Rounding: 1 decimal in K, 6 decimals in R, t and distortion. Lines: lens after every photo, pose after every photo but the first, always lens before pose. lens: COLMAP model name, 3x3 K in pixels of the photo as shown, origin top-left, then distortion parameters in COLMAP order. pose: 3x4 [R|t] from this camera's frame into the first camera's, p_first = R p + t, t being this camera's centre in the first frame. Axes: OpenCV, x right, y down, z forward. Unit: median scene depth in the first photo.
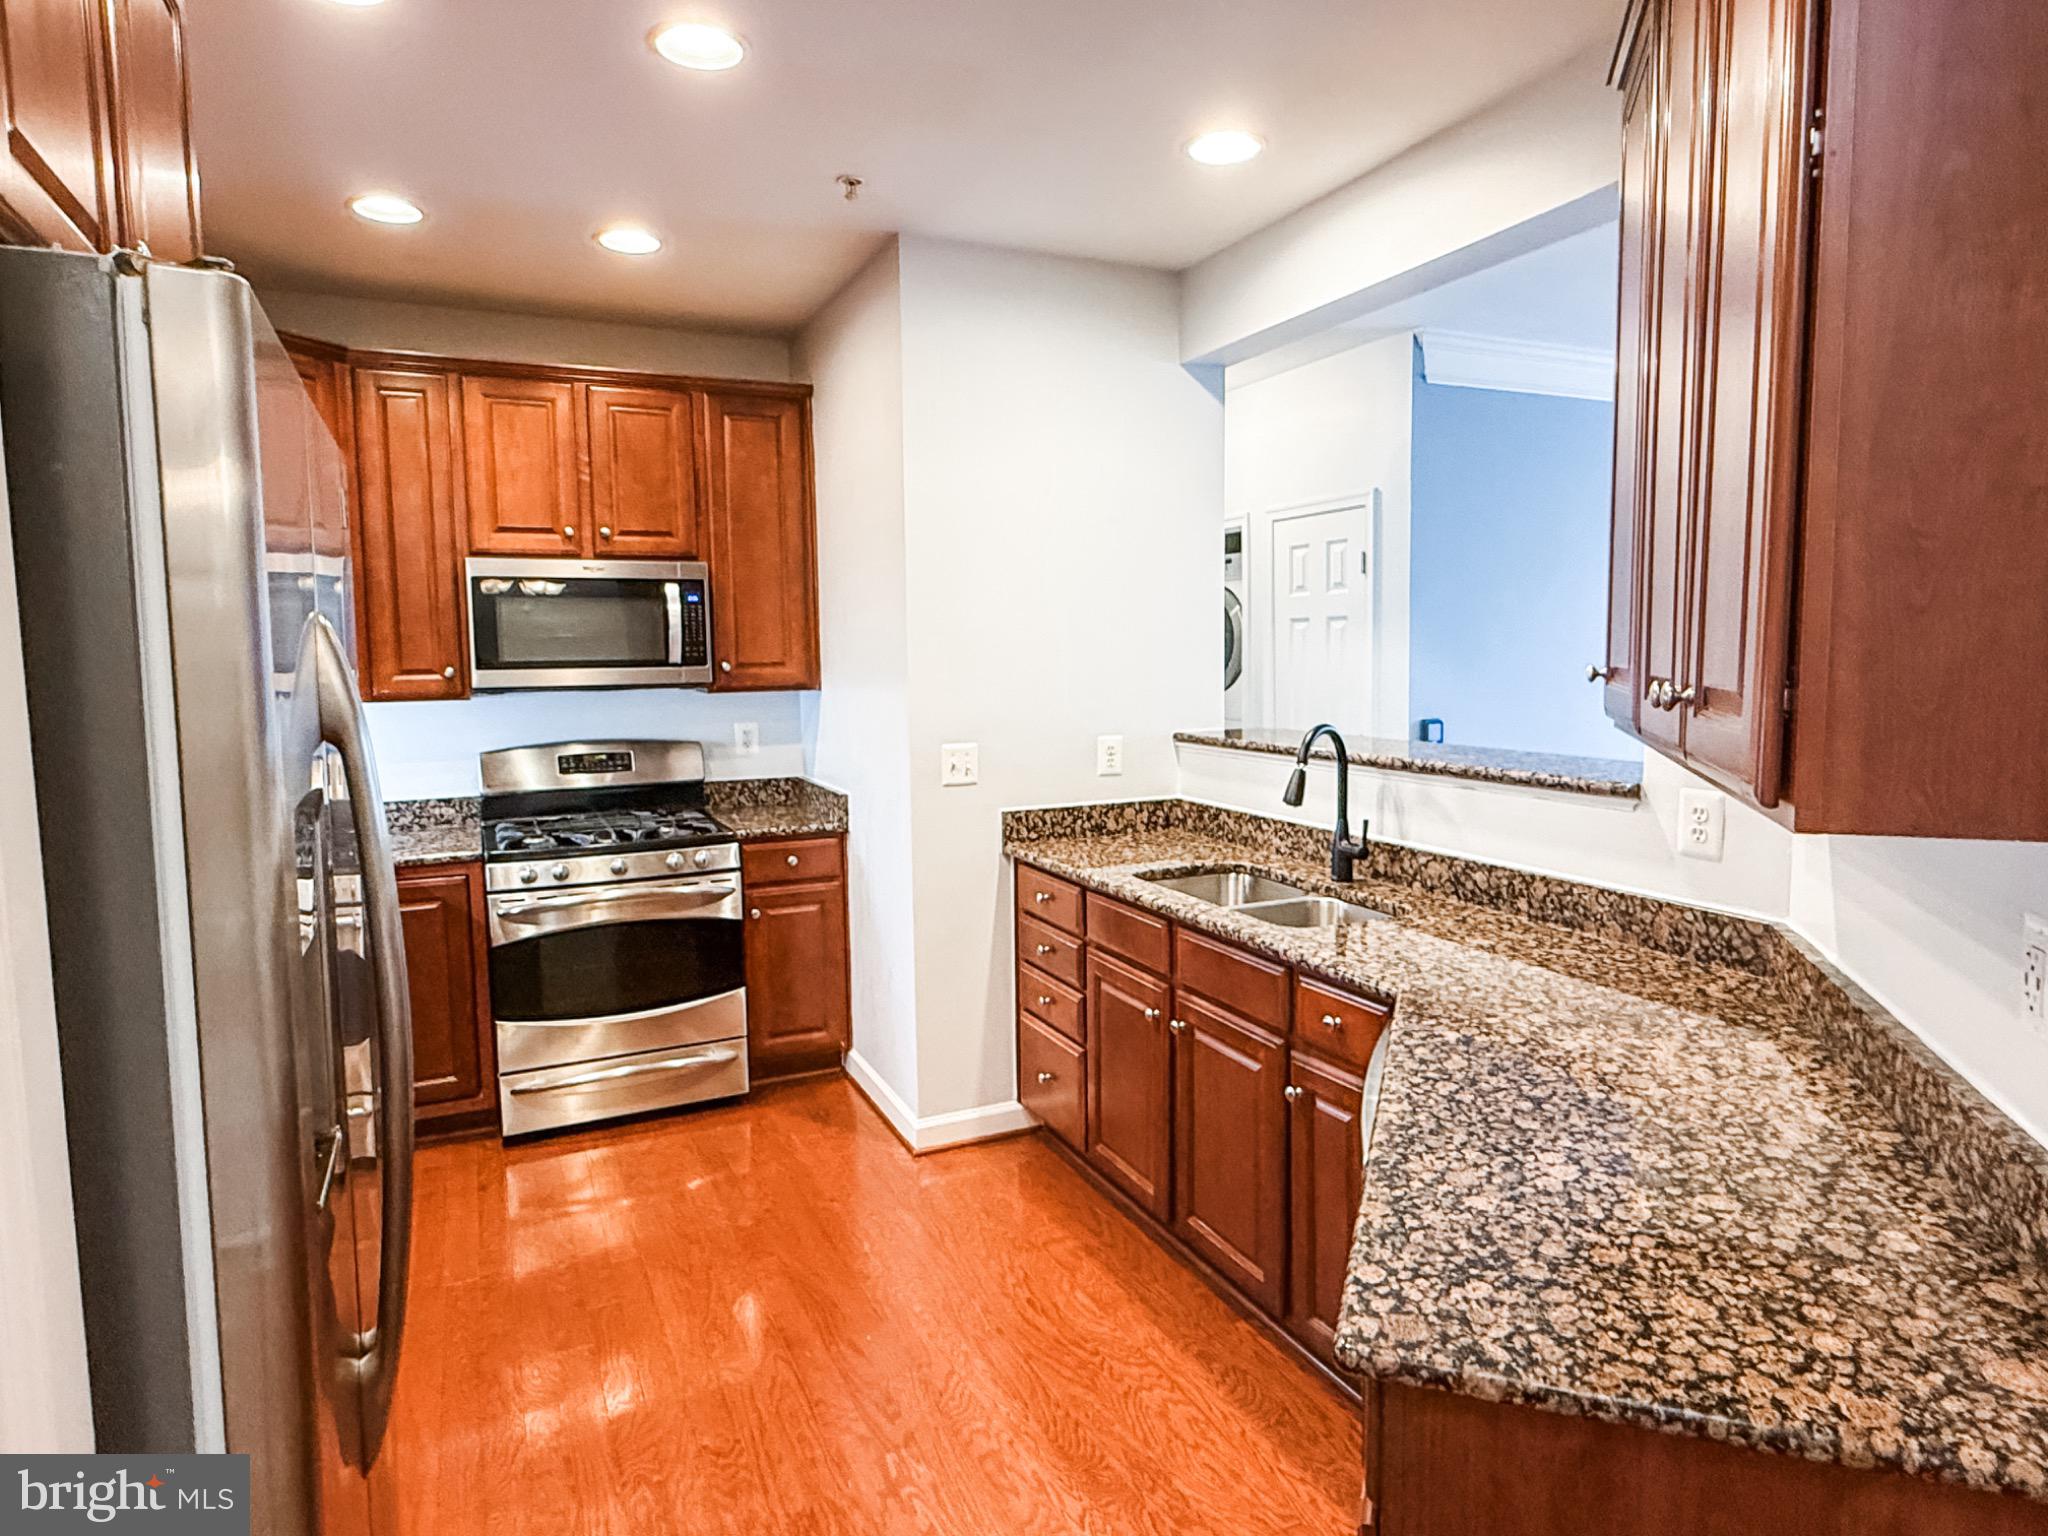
lens RADIAL K [[1192.4, 0, 1024.0], [0, 1192.4, 768.0], [0, 0, 1]] dist [0.002315, -0.000387]
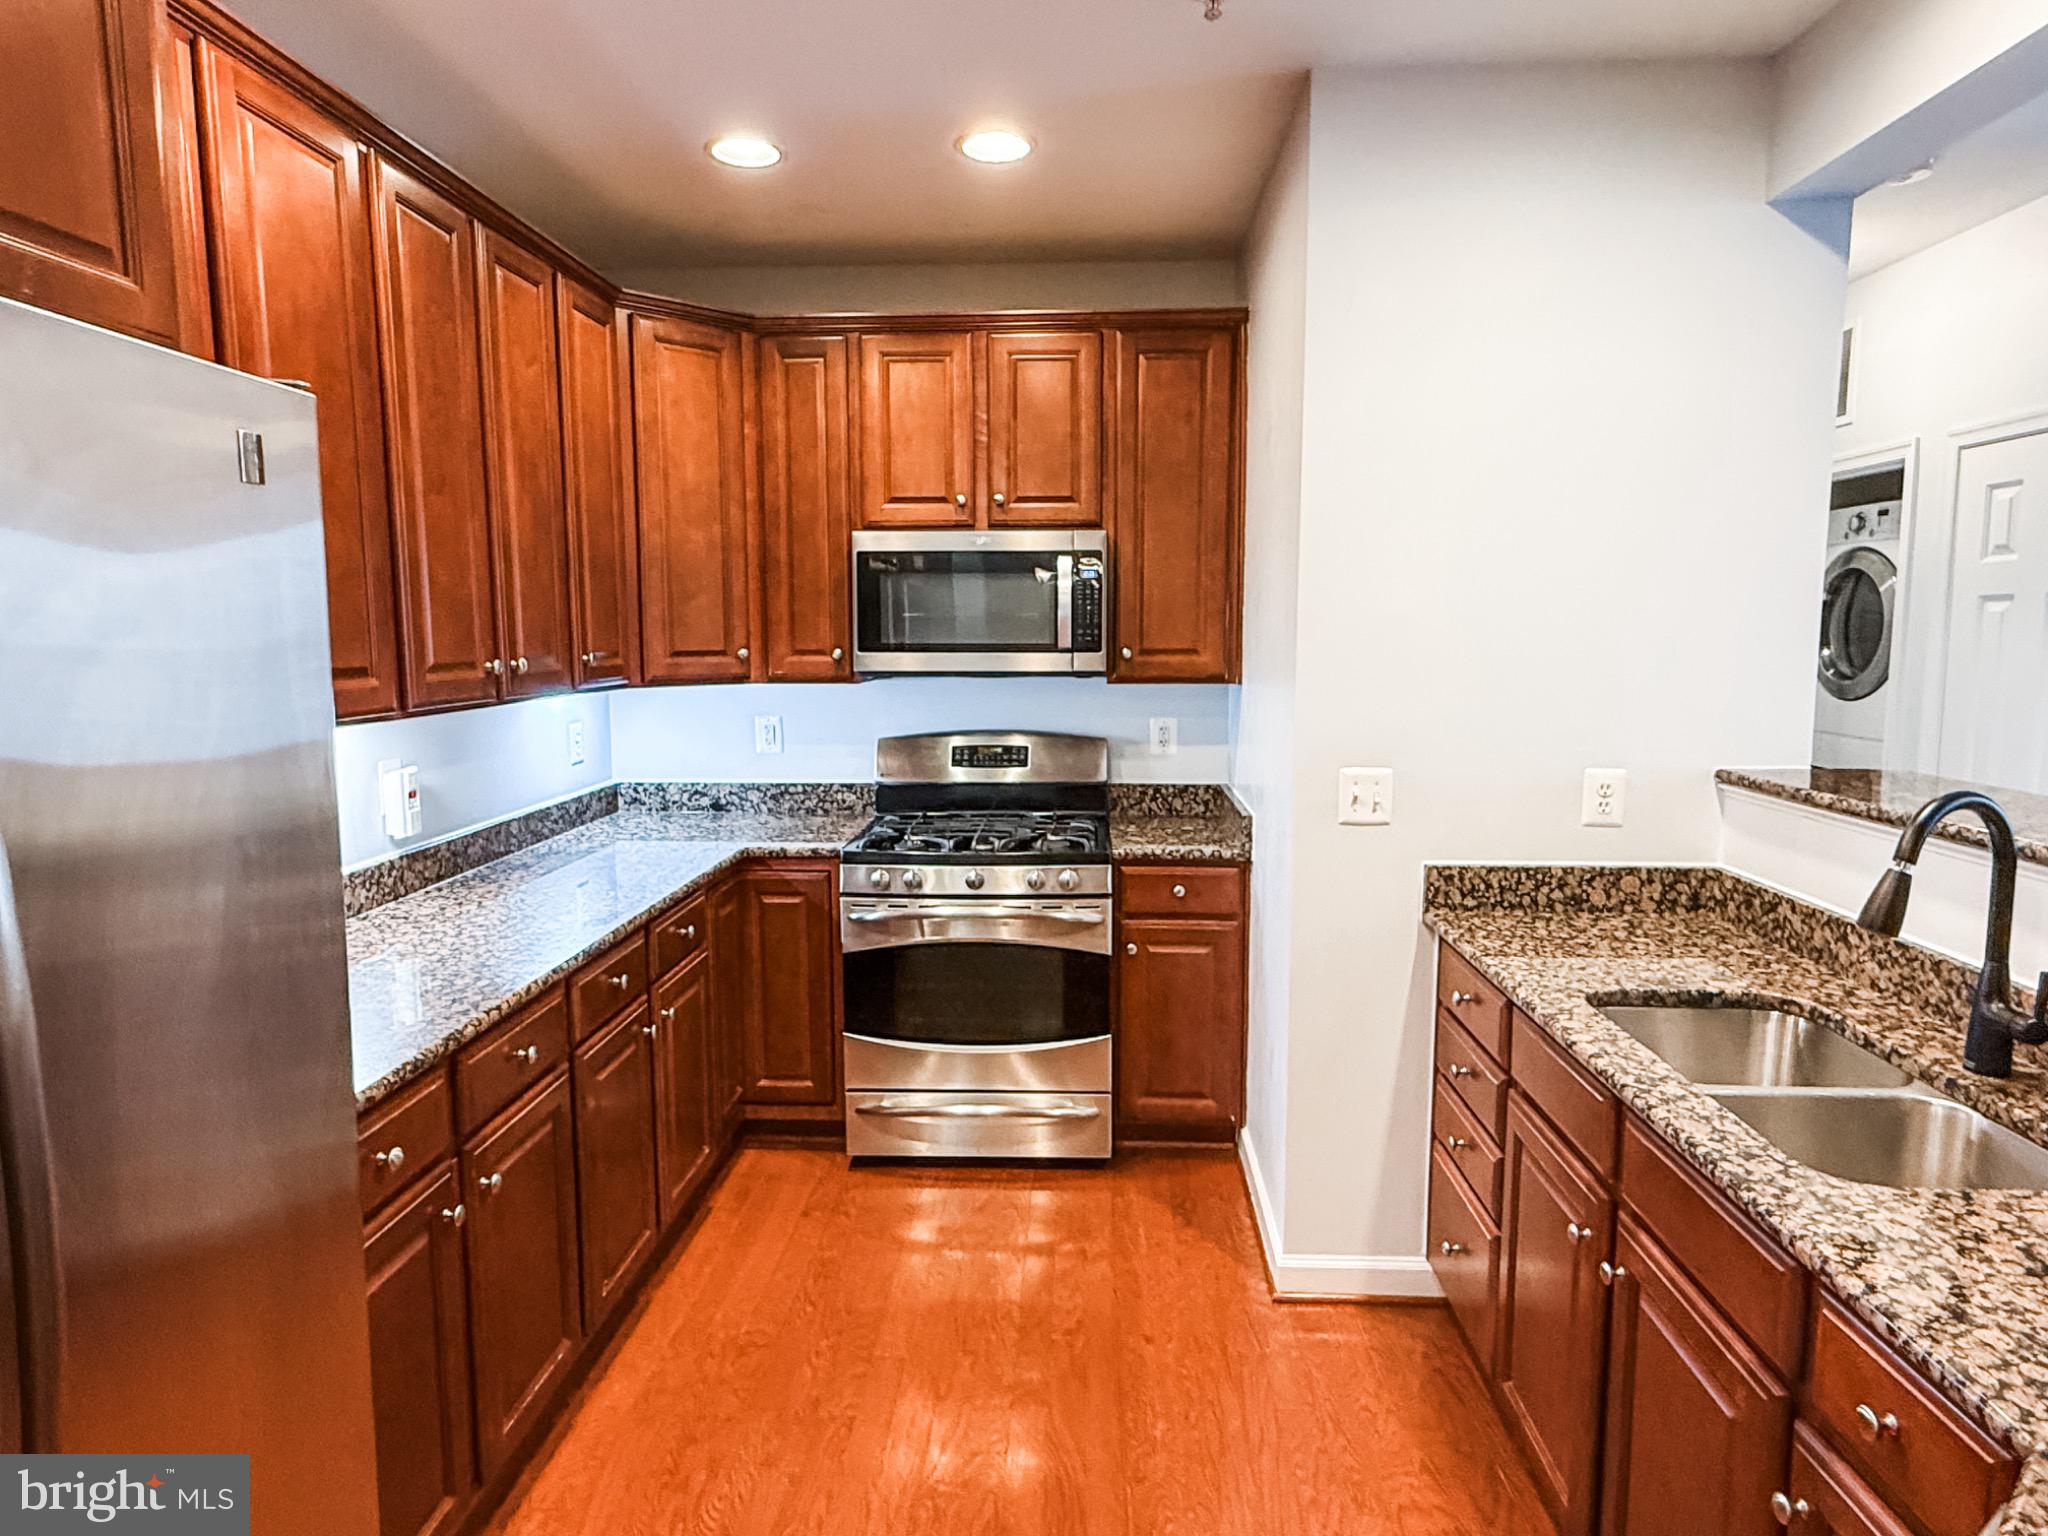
lens RADIAL K [[1192.4, 0, 1024.0], [0, 1192.4, 768.0], [0, 0, 1]] dist [0.002315, -0.000387]
pose [[0.884544, 0.066942, -0.461628, 0.091533], [-0.057154, 0.997746, 0.035169, -0.031891], [0.462941, -0.004725, 0.886376, 0.233111]]
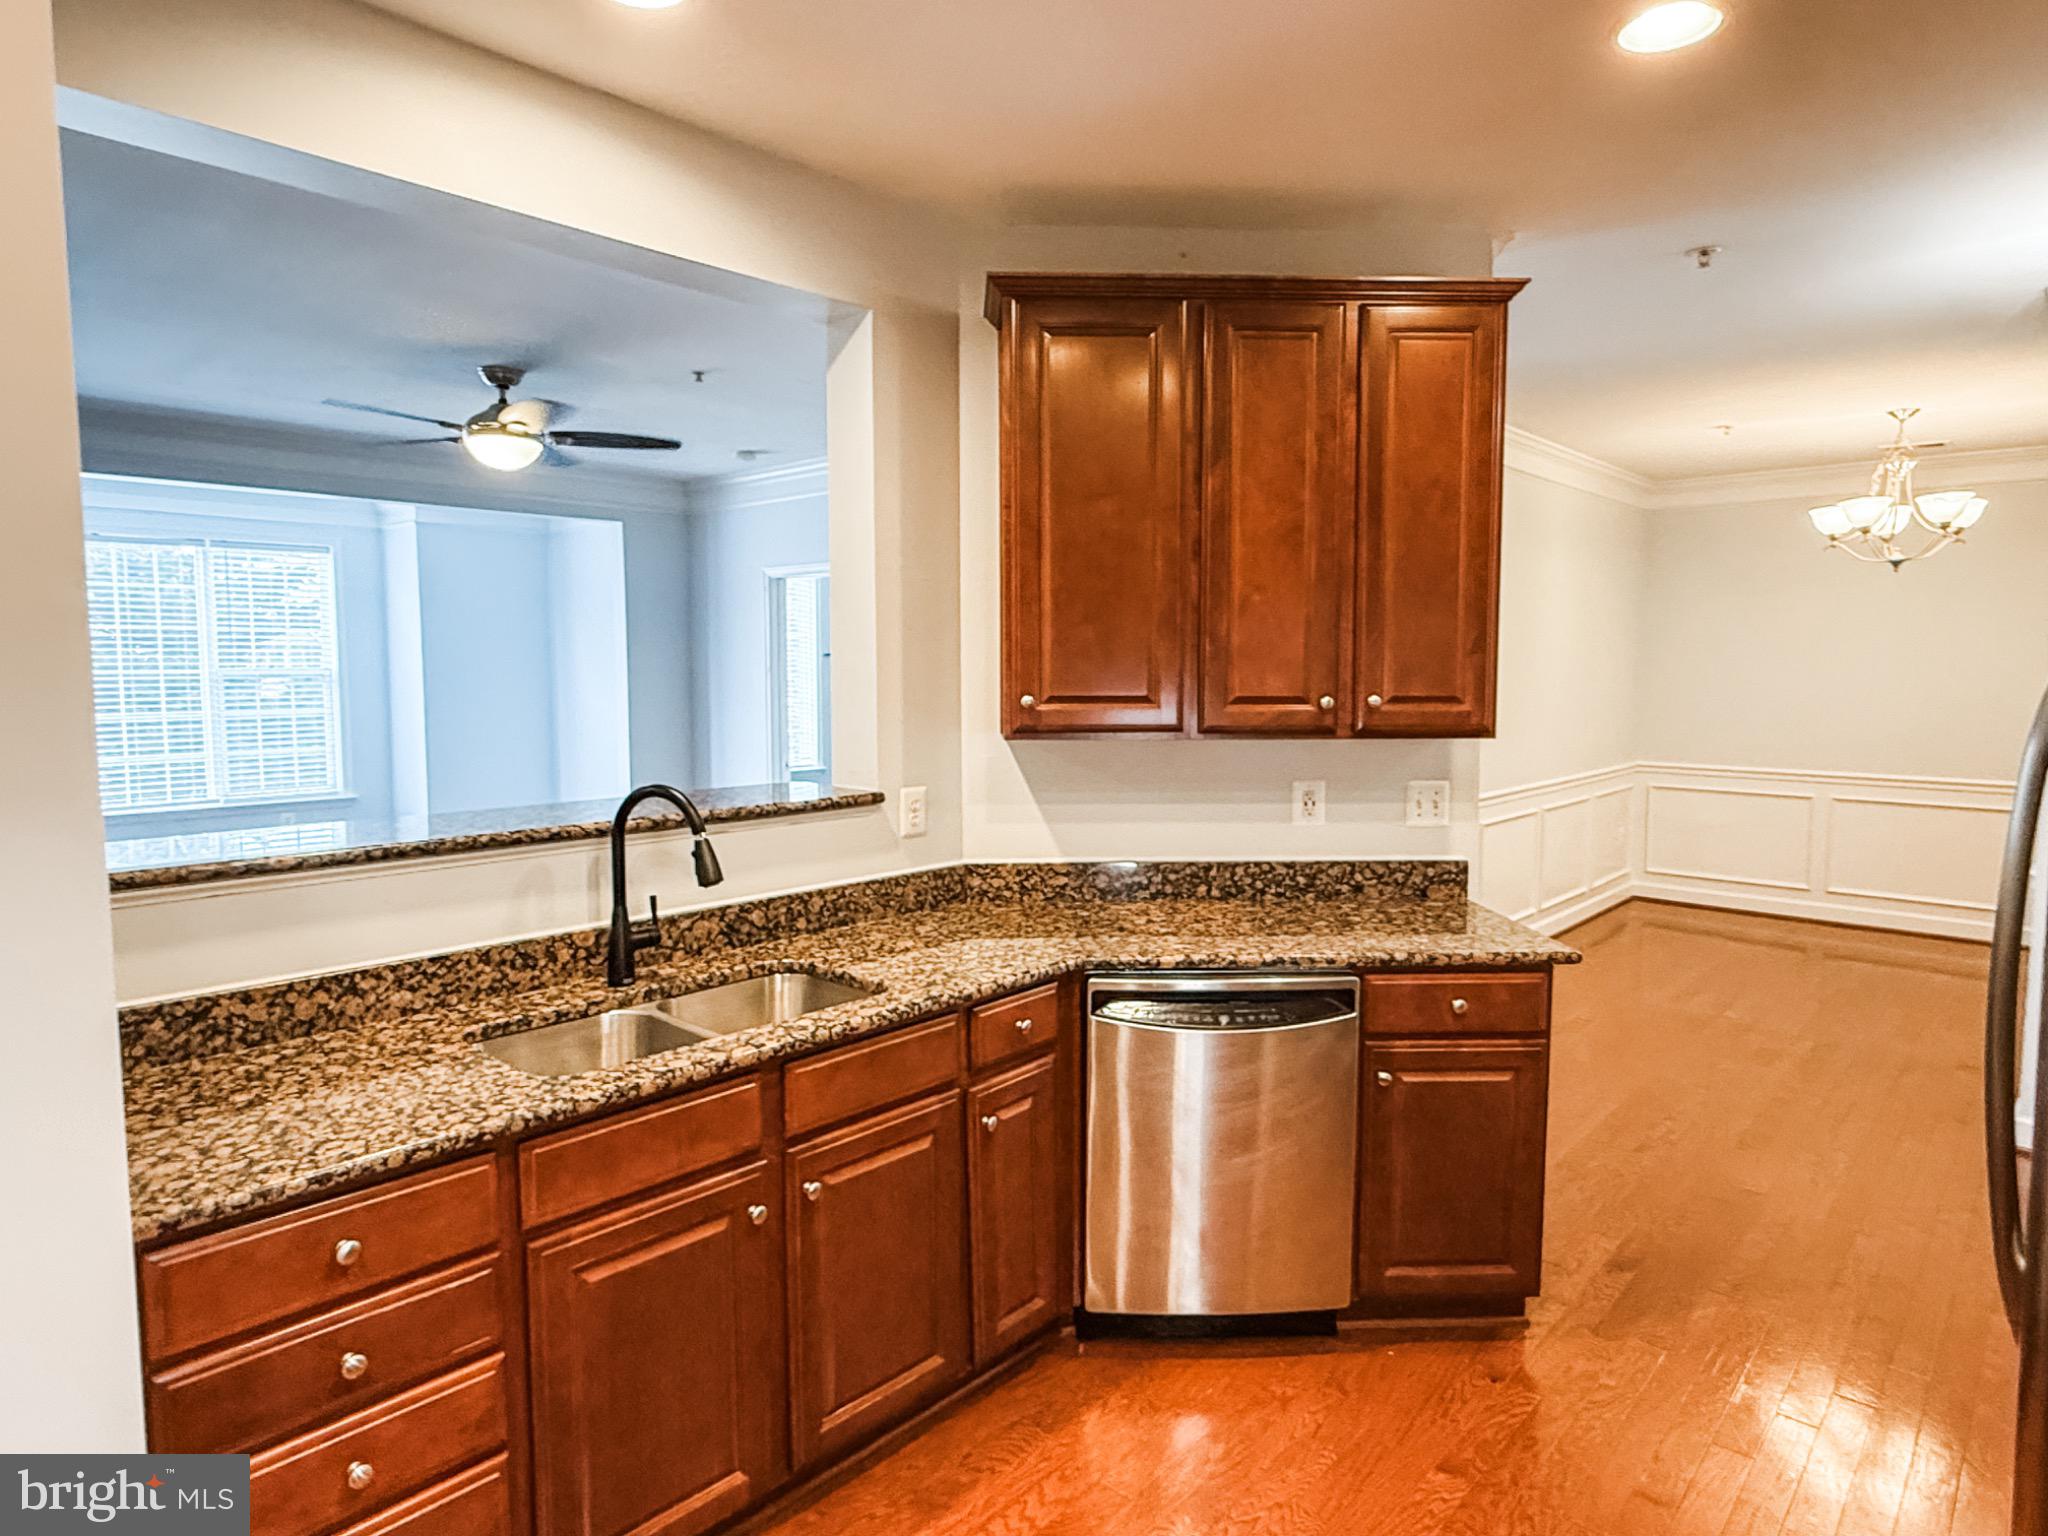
lens RADIAL K [[1200.6, 0, 1025.0], [0, 1200.6, 760.1], [0, 0, 1]] dist [0.000848, -0.001799]
pose [[-0.385850, -0.064017, 0.920338, -0.436132], [0.099580, 0.988871, 0.110533, -0.088429], [-0.917171, 0.134296, -0.375182, 0.809120]]
